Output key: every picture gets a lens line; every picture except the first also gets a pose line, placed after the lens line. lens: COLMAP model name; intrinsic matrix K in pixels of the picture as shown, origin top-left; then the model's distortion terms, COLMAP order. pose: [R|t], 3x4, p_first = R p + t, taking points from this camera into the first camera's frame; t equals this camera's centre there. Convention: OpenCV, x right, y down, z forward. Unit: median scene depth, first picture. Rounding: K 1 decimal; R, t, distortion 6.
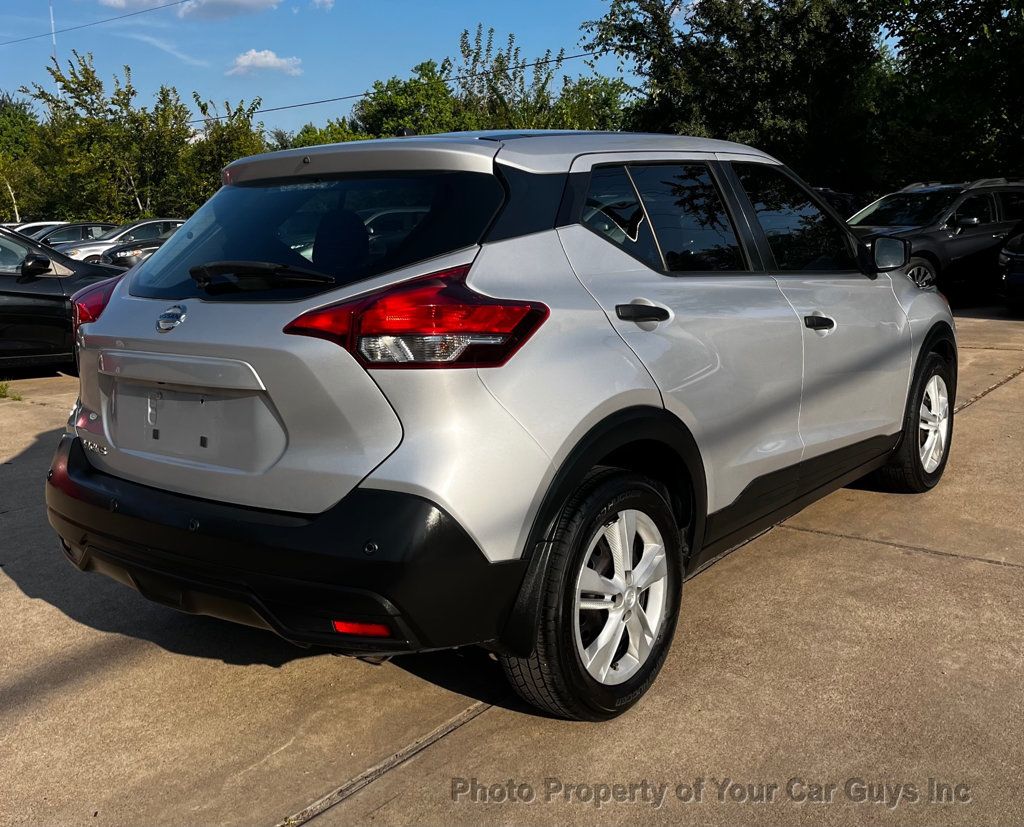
lens RADIAL K [[1033.0, 0, 517.5], [0, 1033.0, 390.6], [0, 0, 1]] dist [0.036213, -0.015370]
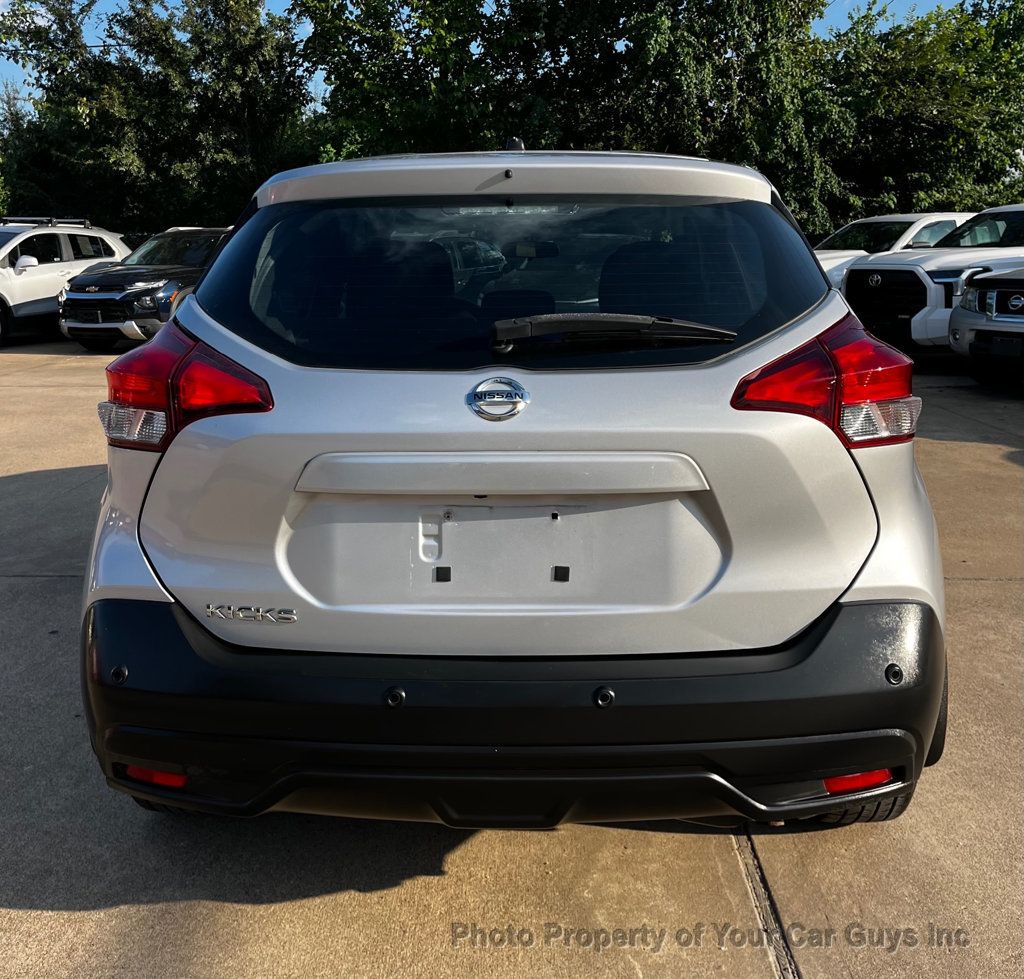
lens RADIAL K [[1062.5, 0, 522.0], [0, 1062.5, 431.8], [0, 0, 1]] dist [0.017677, 0.004286]
pose [[0.807186, -0.072339, 0.585847, -0.529275], [0.075030, 0.996986, 0.019728, -0.044272], [-0.585509, 0.028032, 0.810181, 0.318755]]
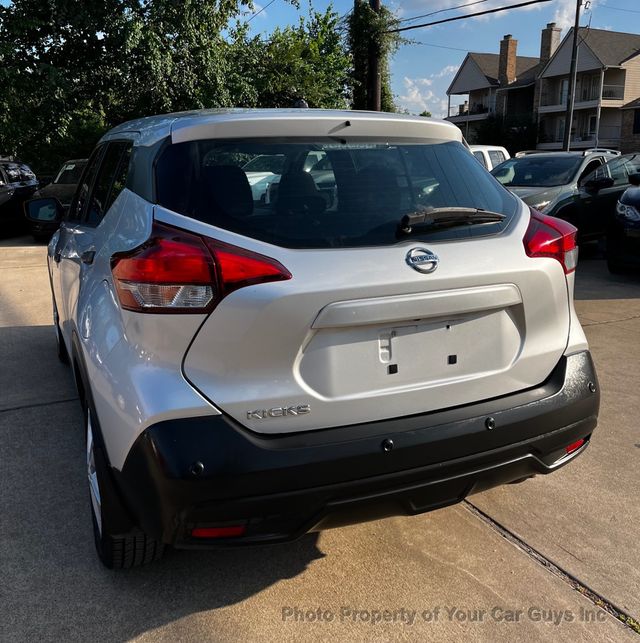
lens RADIAL K [[646.2, 0, 319.0], [0, 646.2, 314.3], [0, 0, 1]] dist [0.020310, -0.000158]
pose [[0.466291, -0.169700, 0.868202, -0.732092], [0.139353, 0.983265, 0.117347, -0.080083], [-0.873587, 0.066269, 0.482135, 0.559657]]
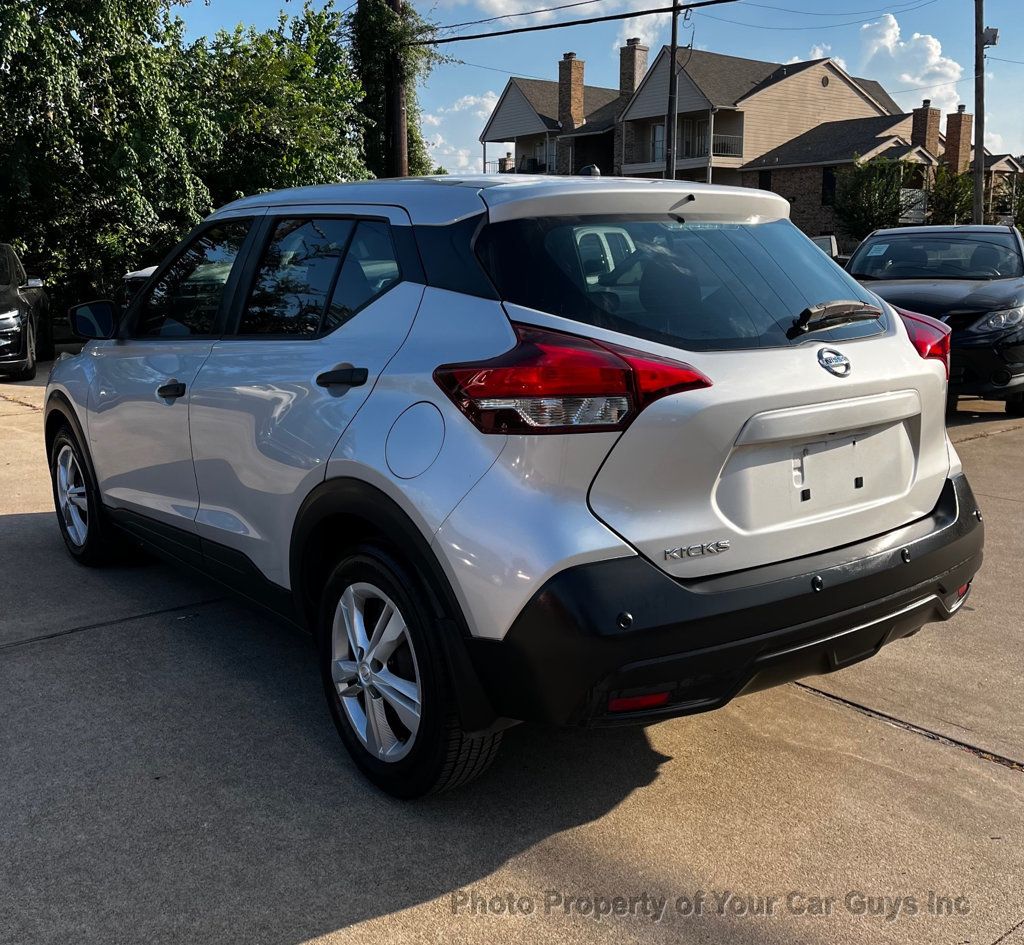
lens RADIAL K [[1067.4, 0, 512.0], [0, 1067.4, 472.5], [0, 0, 1]] dist [0.017401, 0.009731]
pose [[0.254125, -0.164657, 0.953052, -0.983382], [0.158904, 0.979119, 0.126790, -0.103041], [-0.954028, 0.119223, 0.274983, 0.749140]]
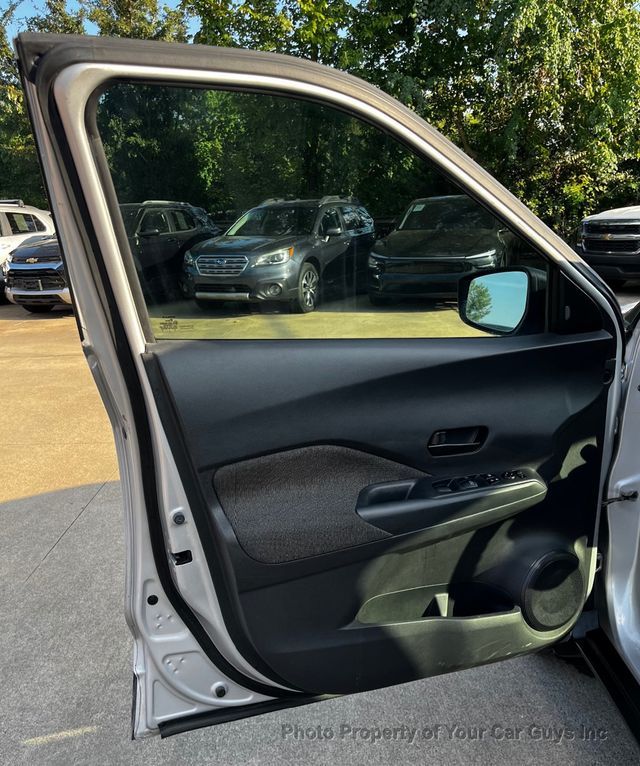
lens RADIAL K [[694.1, 0, 312.3], [0, 694.1, 423.4], [0, 0, 1]] dist [0.080242, -0.123483]
pose [[0.804257, -0.164480, 0.571066, -0.321557], [0.107848, 0.985375, 0.131924, -0.192128], [-0.584413, -0.044513, 0.810234, 1.277613]]
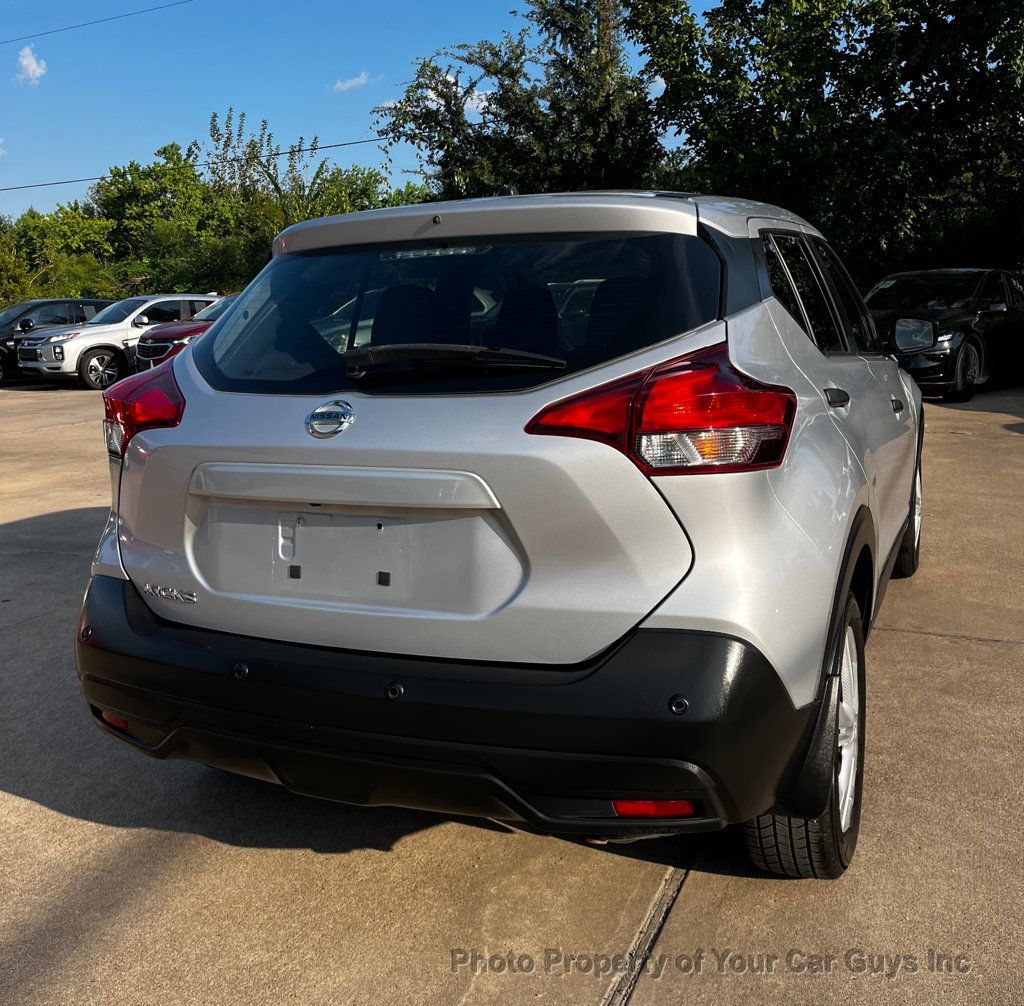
lens RADIAL K [[1038.0, 0, 512.3], [0, 1038.0, 468.7], [0, 0, 1]] dist [0.015865, 0.011678]
pose [[0.970850, -0.037886, 0.236674, -0.281186], [0.041349, 0.999098, -0.009680, -0.014859], [-0.236094, 0.019184, 0.971541, 0.168285]]
